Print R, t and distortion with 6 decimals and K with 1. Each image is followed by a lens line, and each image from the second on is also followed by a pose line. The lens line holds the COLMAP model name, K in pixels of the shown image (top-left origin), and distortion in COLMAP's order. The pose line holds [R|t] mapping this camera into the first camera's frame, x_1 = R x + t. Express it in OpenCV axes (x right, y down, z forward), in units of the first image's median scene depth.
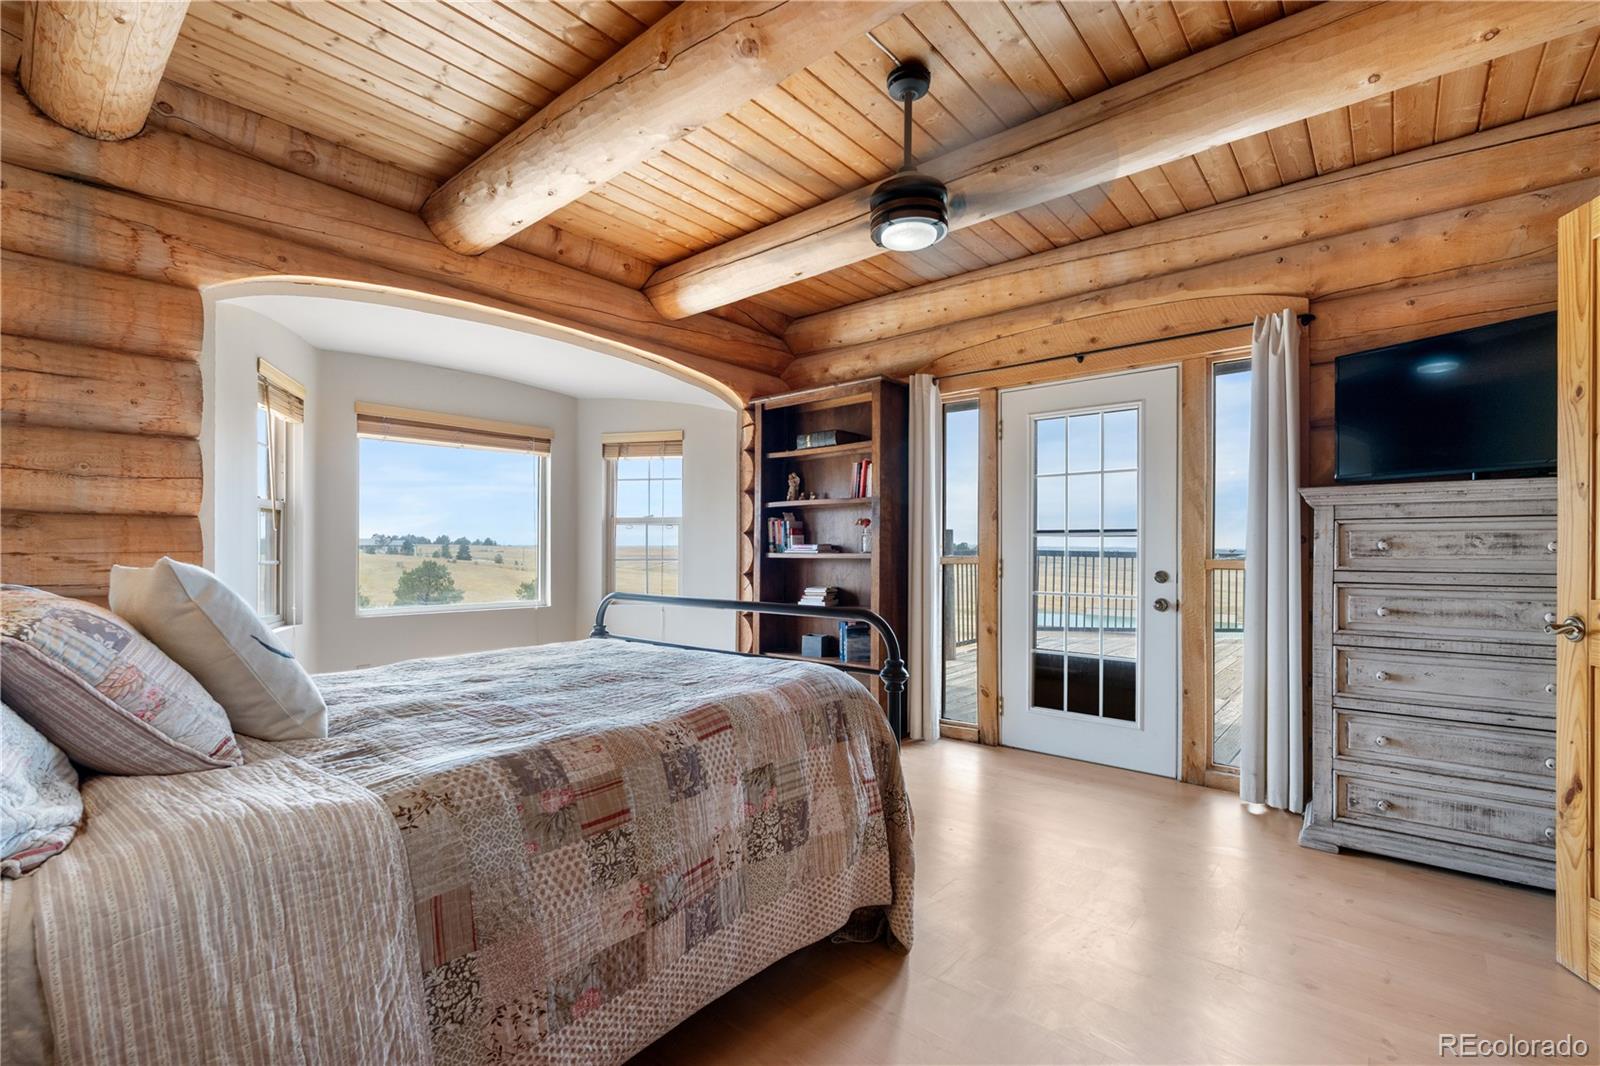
lens RADIAL K [[705.4, 0, 801.9], [0, 705.4, 539.2], [0, 0, 1]] dist [-0.011857, 0.004711]
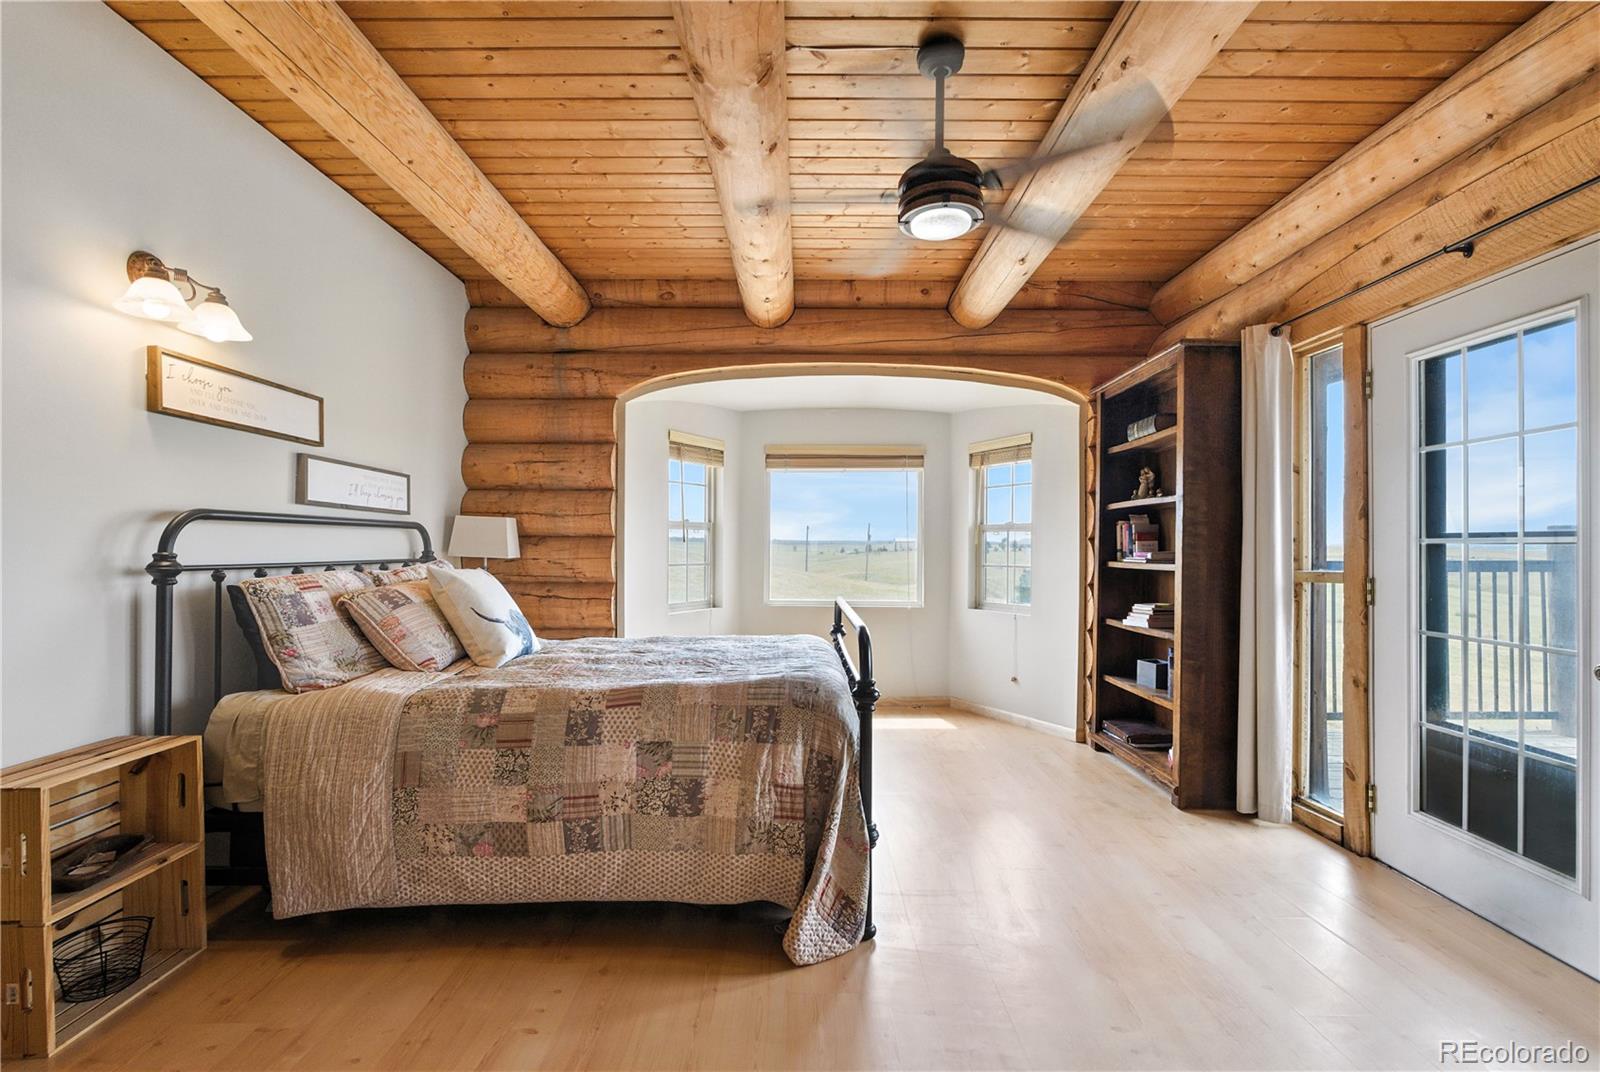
lens RADIAL K [[750.6, 0, 876.9], [0, 750.6, 533.0], [0, 0, 1]] dist [-0.008493, 0.000237]
pose [[0.654069, -0.011006, -0.756355, 0.804747], [0.009135, 0.999936, -0.006651, -0.021219], [0.756380, -0.002559, 0.654128, 0.288670]]
